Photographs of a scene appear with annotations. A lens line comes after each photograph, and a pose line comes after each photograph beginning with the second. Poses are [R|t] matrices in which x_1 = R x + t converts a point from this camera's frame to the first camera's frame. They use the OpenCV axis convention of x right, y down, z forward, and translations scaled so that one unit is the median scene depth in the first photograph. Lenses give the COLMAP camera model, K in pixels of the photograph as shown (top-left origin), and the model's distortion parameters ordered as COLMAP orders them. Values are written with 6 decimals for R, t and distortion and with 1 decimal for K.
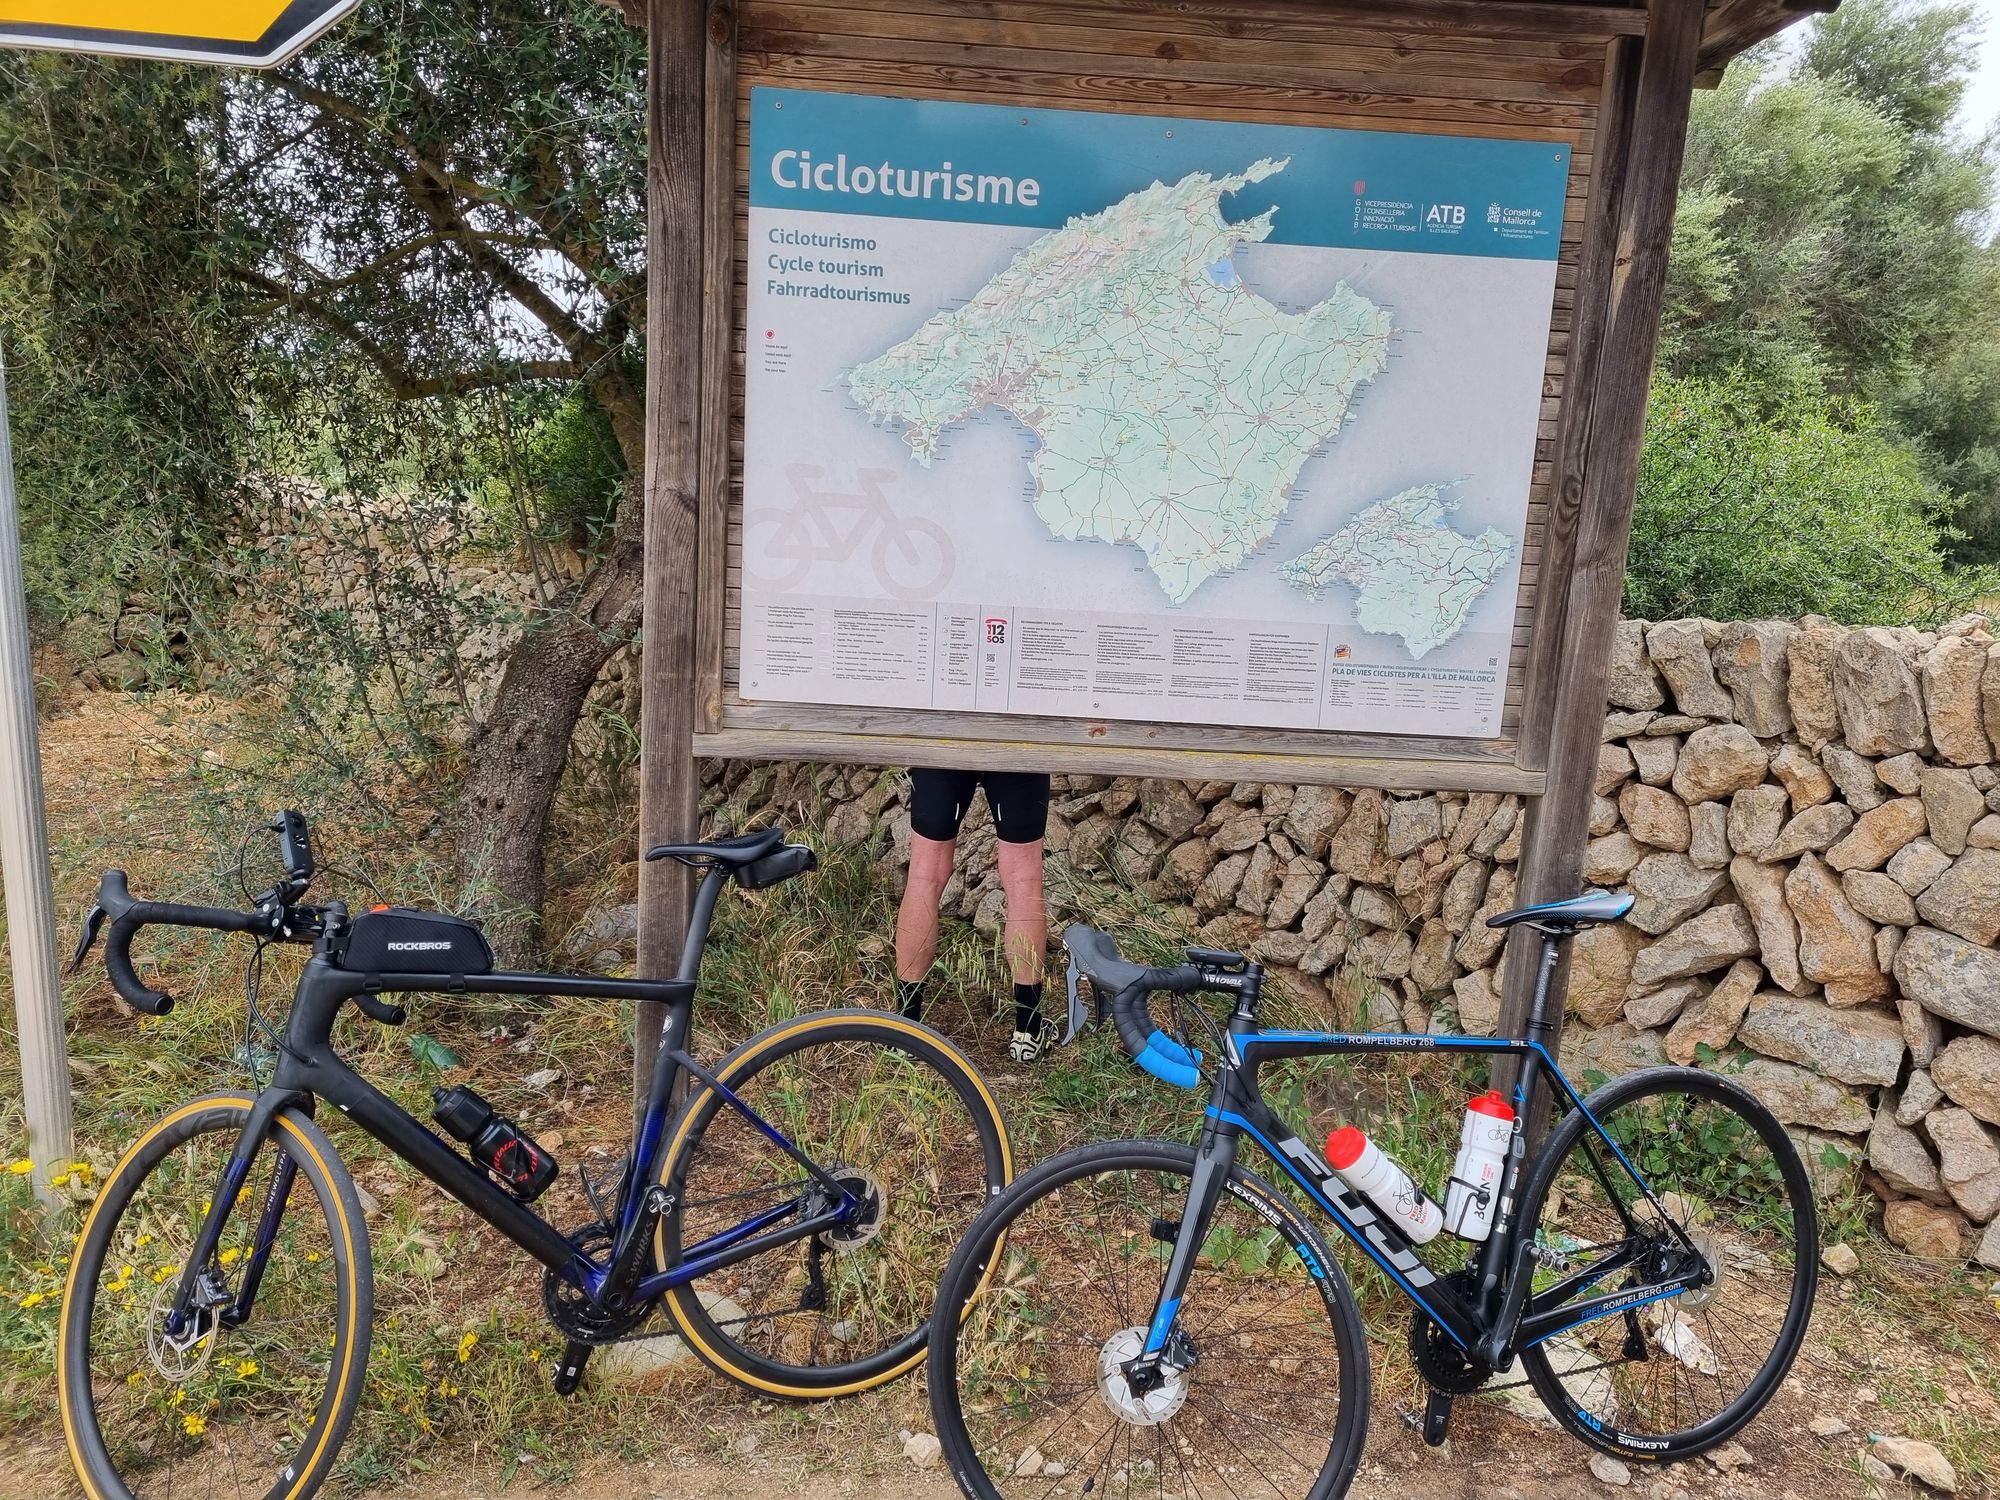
lens RADIAL K [[1503.9, 0, 1028.2], [0, 1503.9, 744.5], [0, 0, 1]] dist [0.062199, -0.049451]
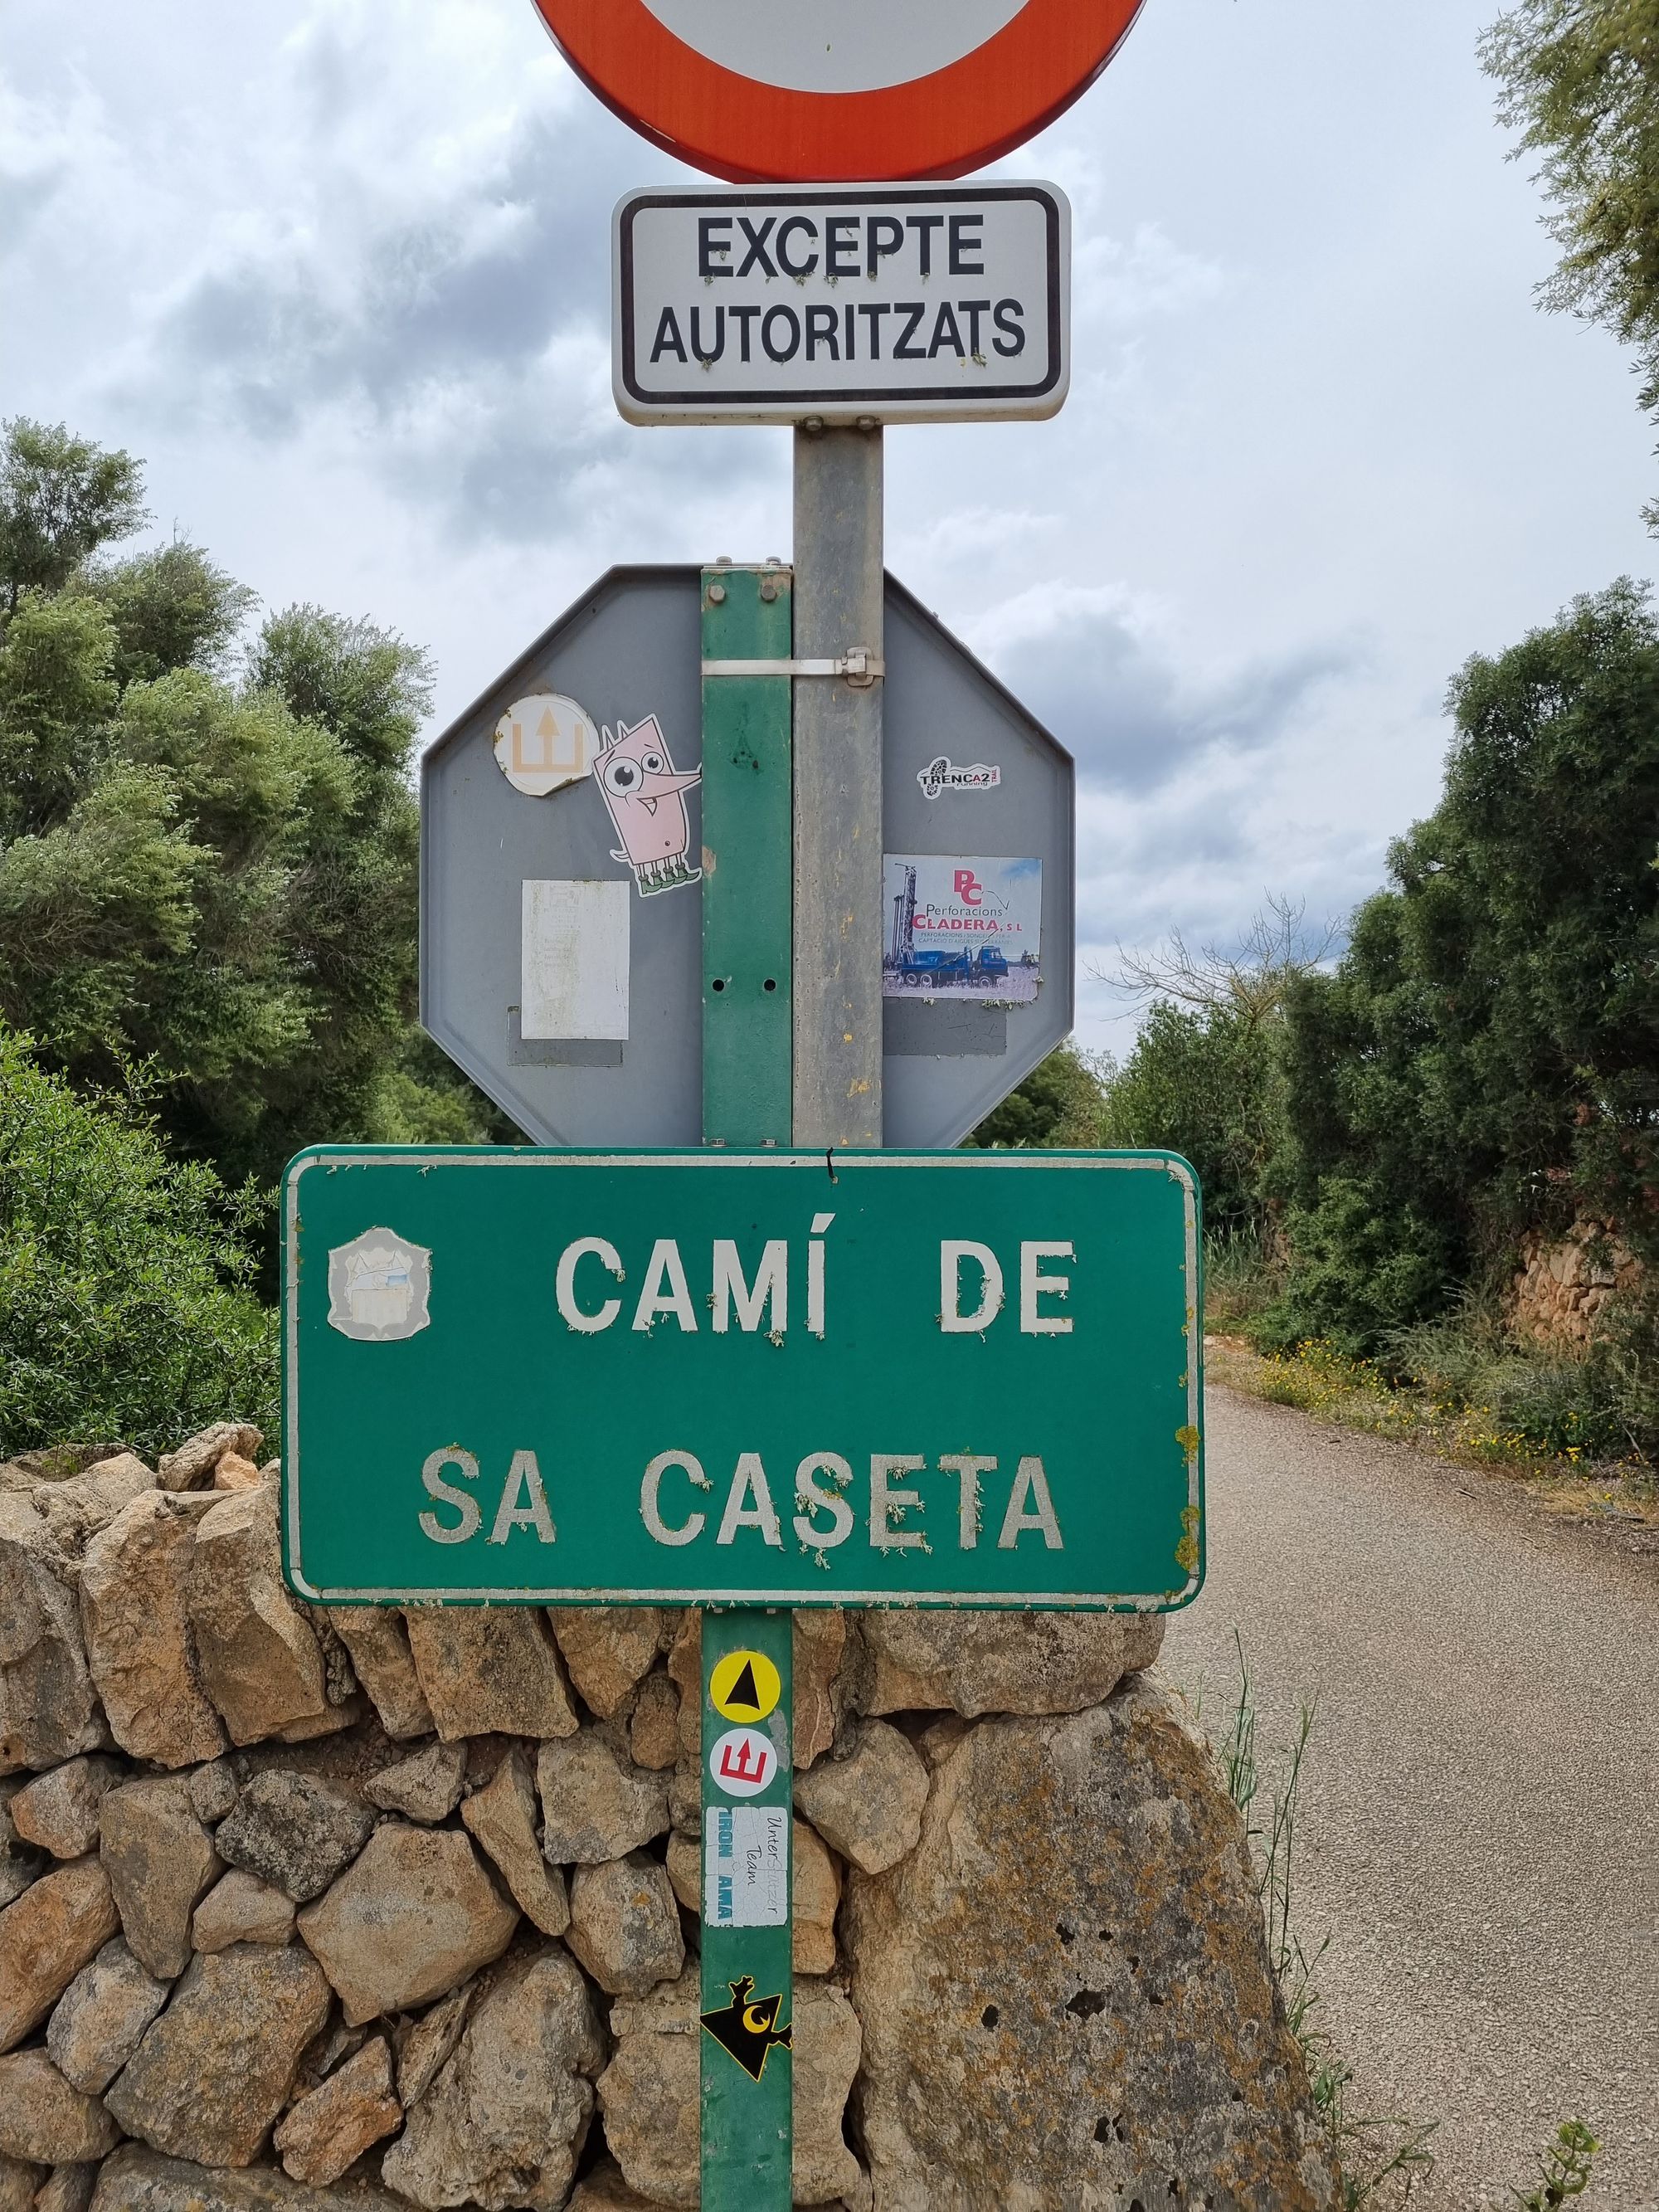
lens RADIAL K [[1663.1, 0, 828.6], [0, 1663.1, 1118.0], [0, 0, 1]] dist [0.062199, -0.049451]
pose [[0.747337, -0.020863, 0.664118, 0.557931], [0.138798, 0.982358, -0.125330, -0.125088], [-0.649787, 0.185842, 0.737048, 0.582685]]
